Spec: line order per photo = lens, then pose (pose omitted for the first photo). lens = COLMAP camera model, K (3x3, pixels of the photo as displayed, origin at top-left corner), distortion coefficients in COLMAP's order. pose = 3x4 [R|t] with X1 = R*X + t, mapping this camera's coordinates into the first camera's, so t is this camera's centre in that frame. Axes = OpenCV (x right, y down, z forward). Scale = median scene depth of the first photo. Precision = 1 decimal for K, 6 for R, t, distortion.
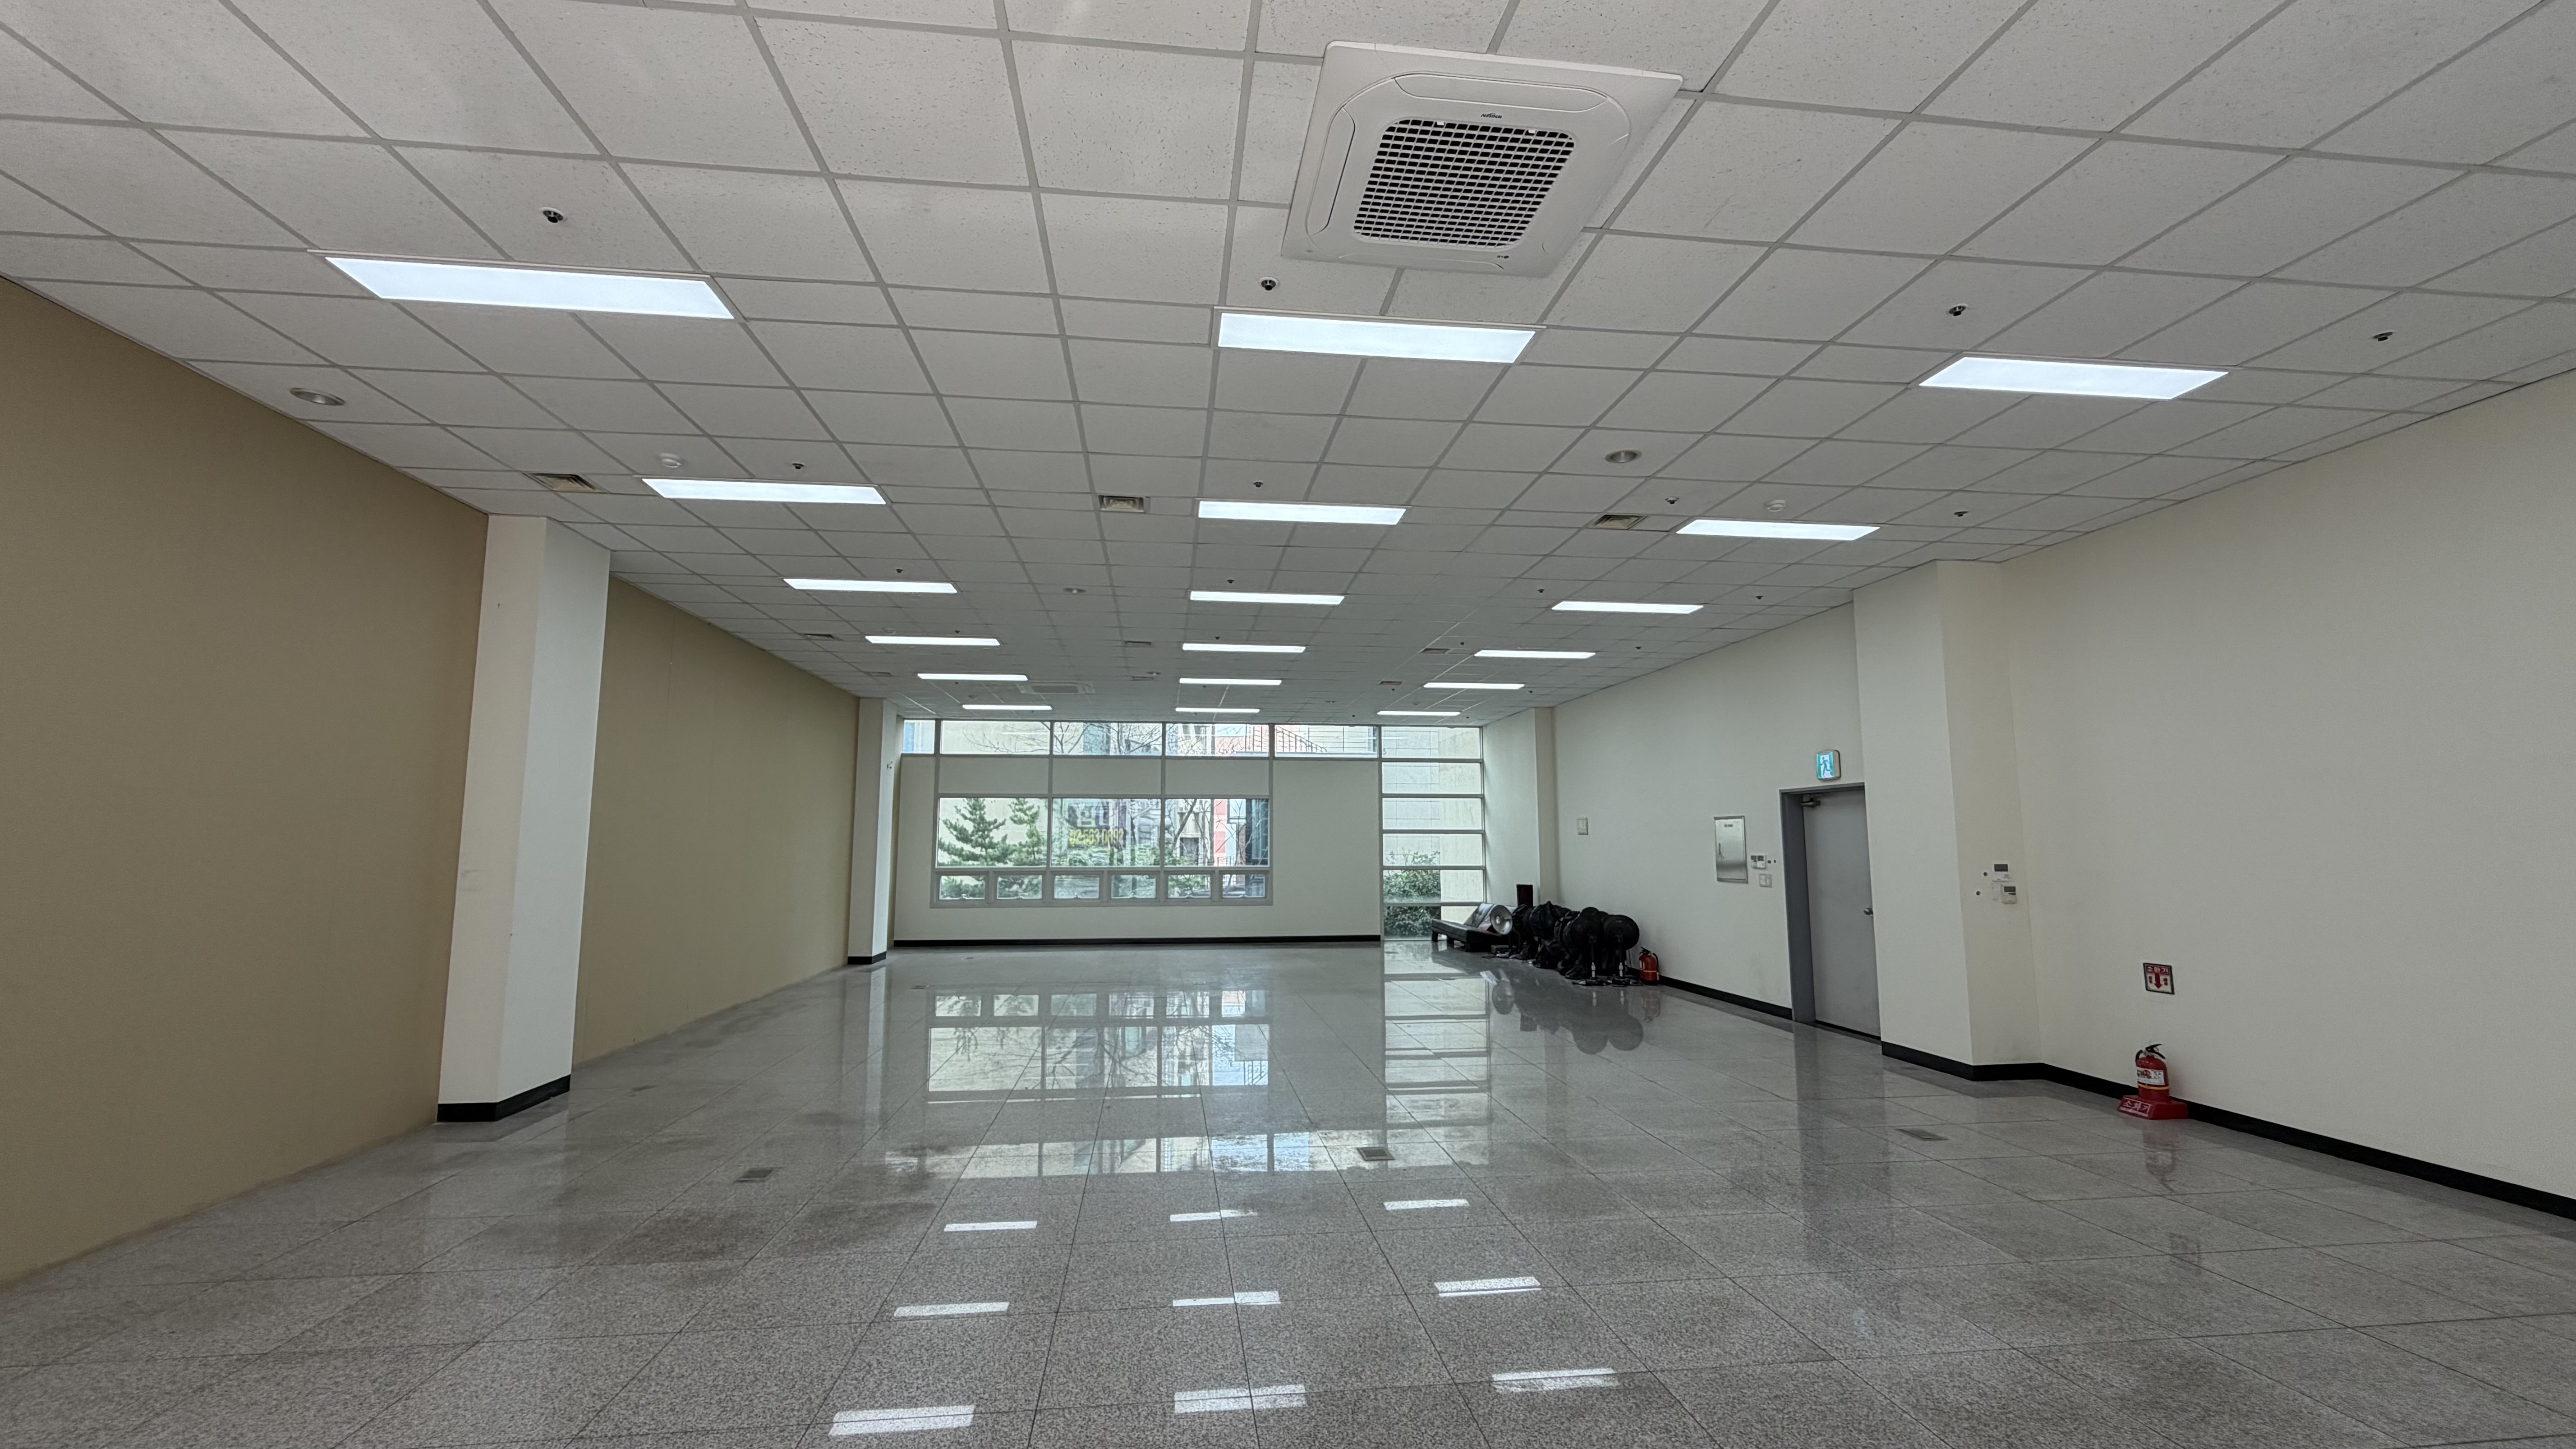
lens RADIAL K [[1017.0, 0, 1275.1], [0, 1017.0, 729.1], [0, 0, 1]] dist [0.000675, -0.000753]
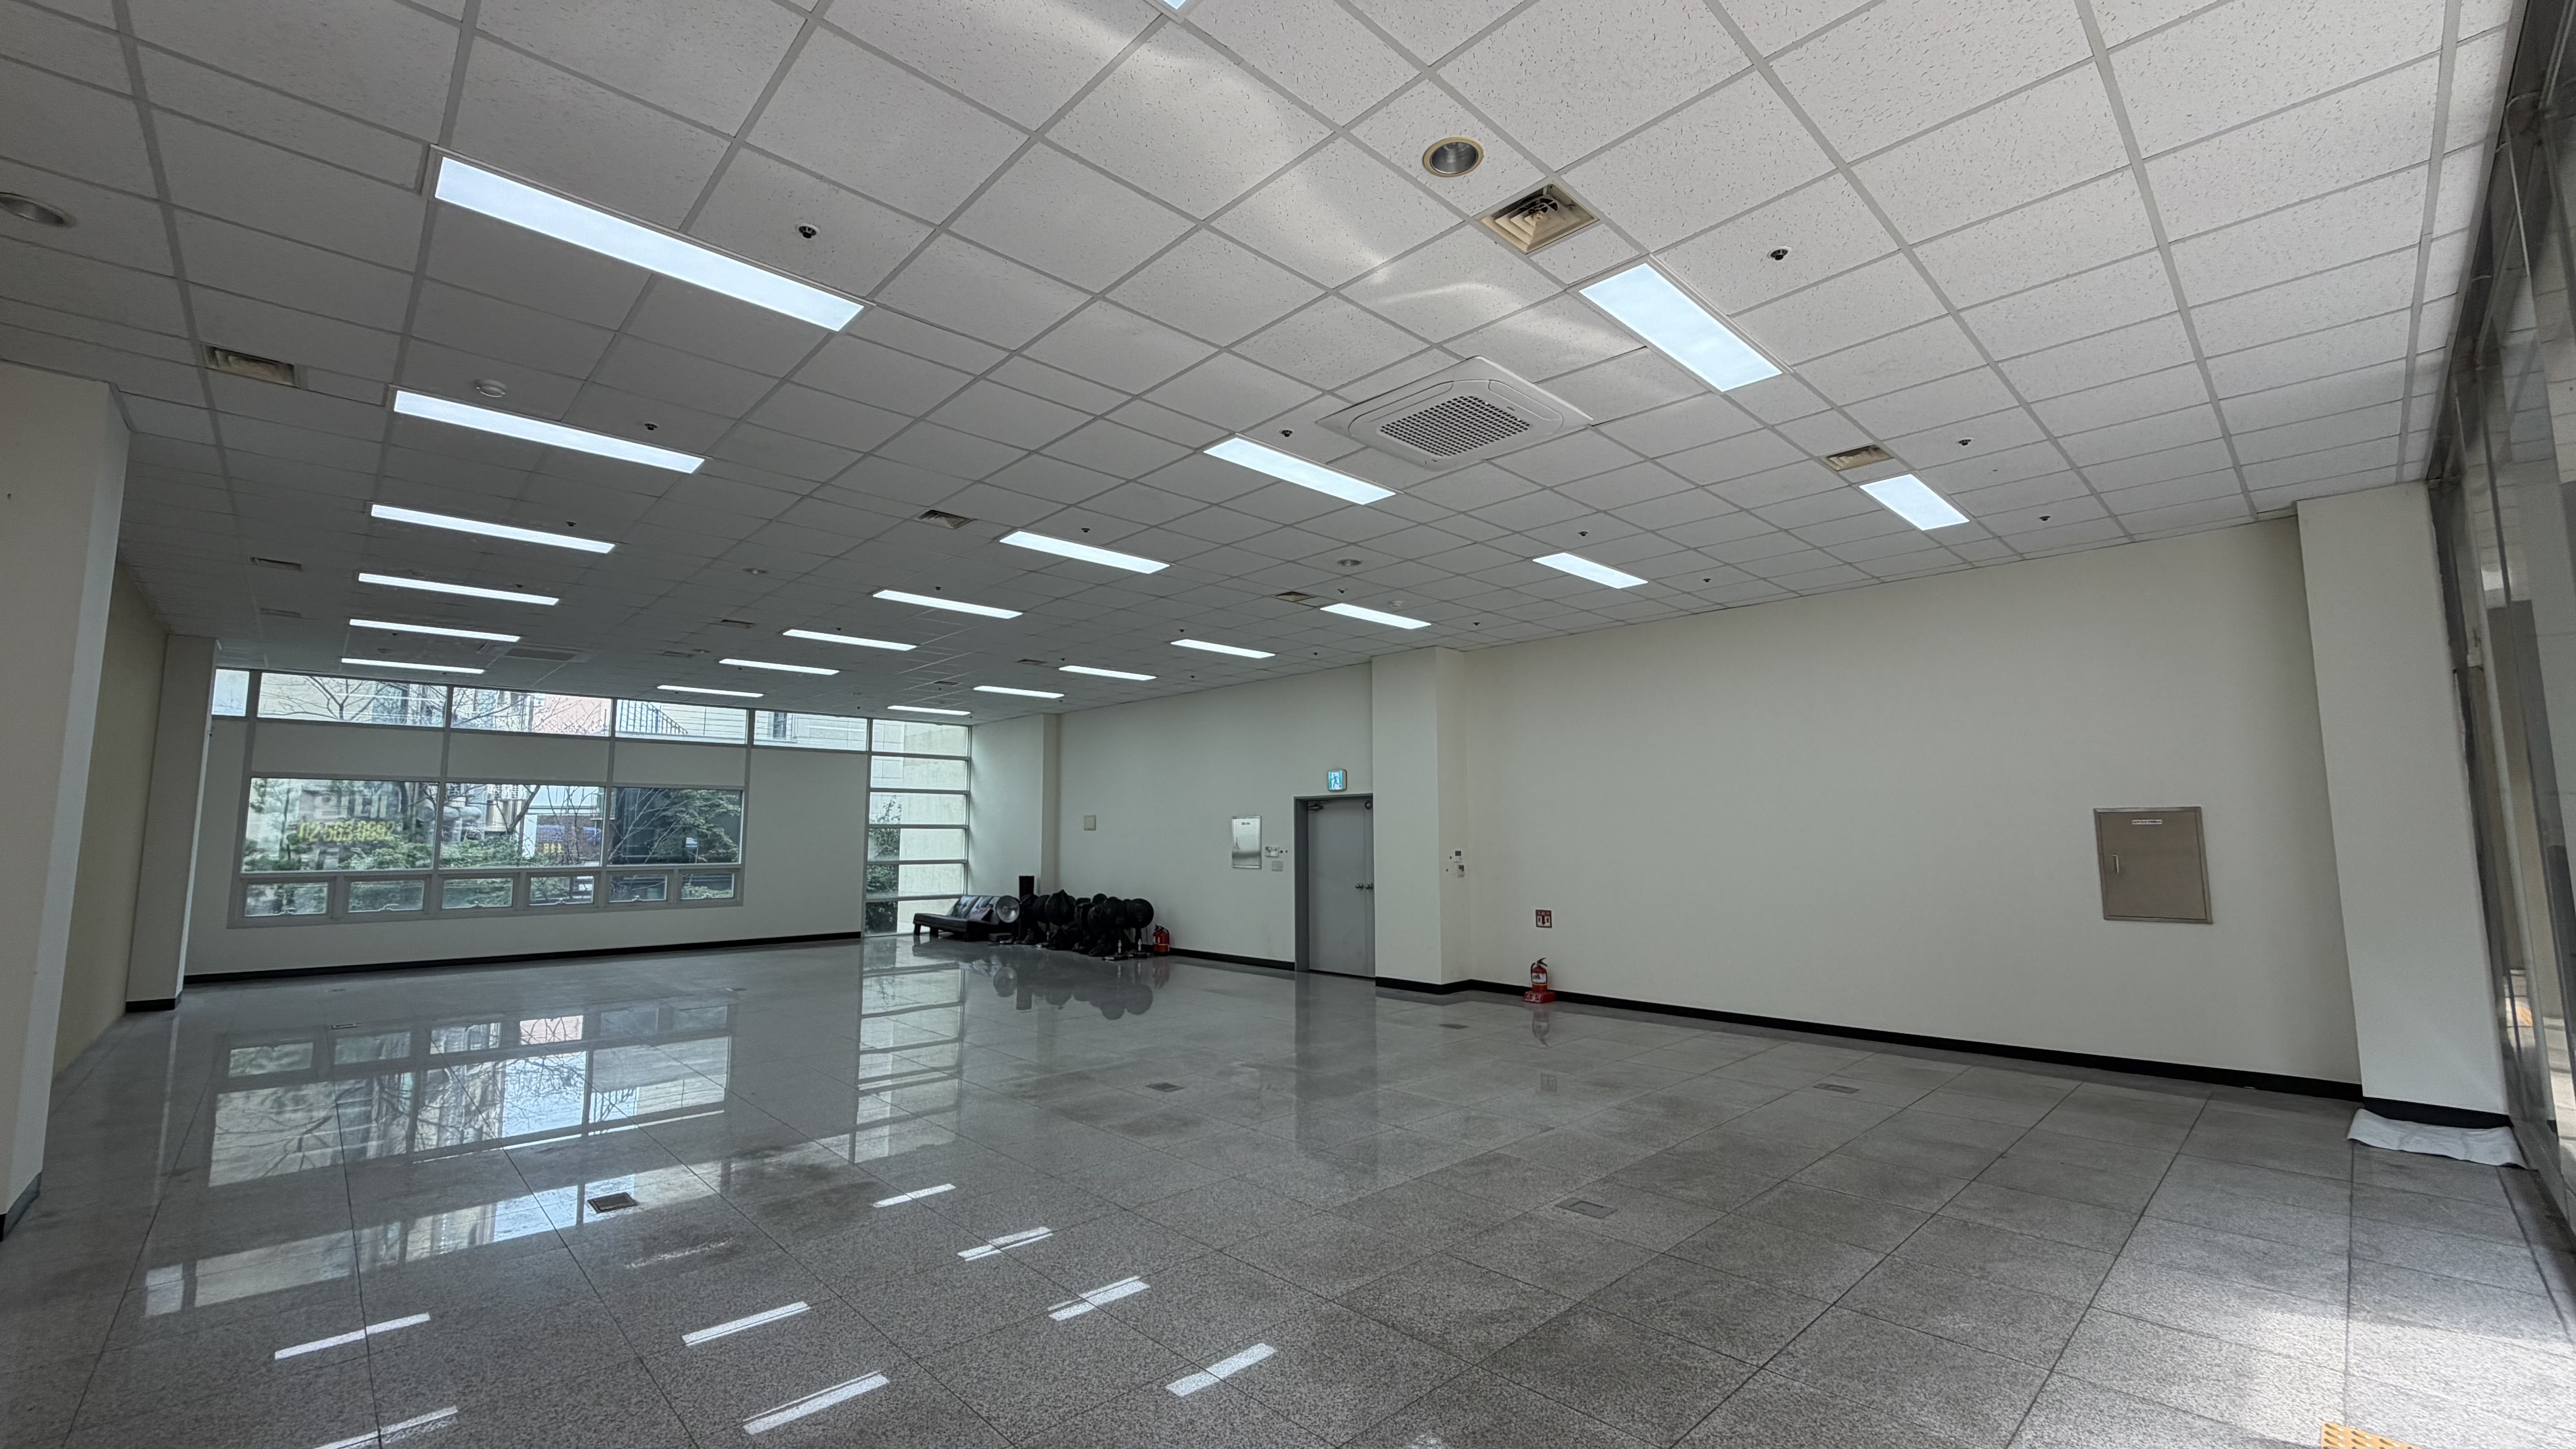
lens RADIAL K [[1017.0, 0, 1275.1], [0, 1017.0, 729.1], [0, 0, 1]] dist [0.000675, -0.000753]
pose [[0.803445, 0.060561, 0.592291, -0.246501], [-0.064008, 0.997834, -0.015199, -0.004718], [-0.591929, -0.025700, 0.805581, -0.033122]]
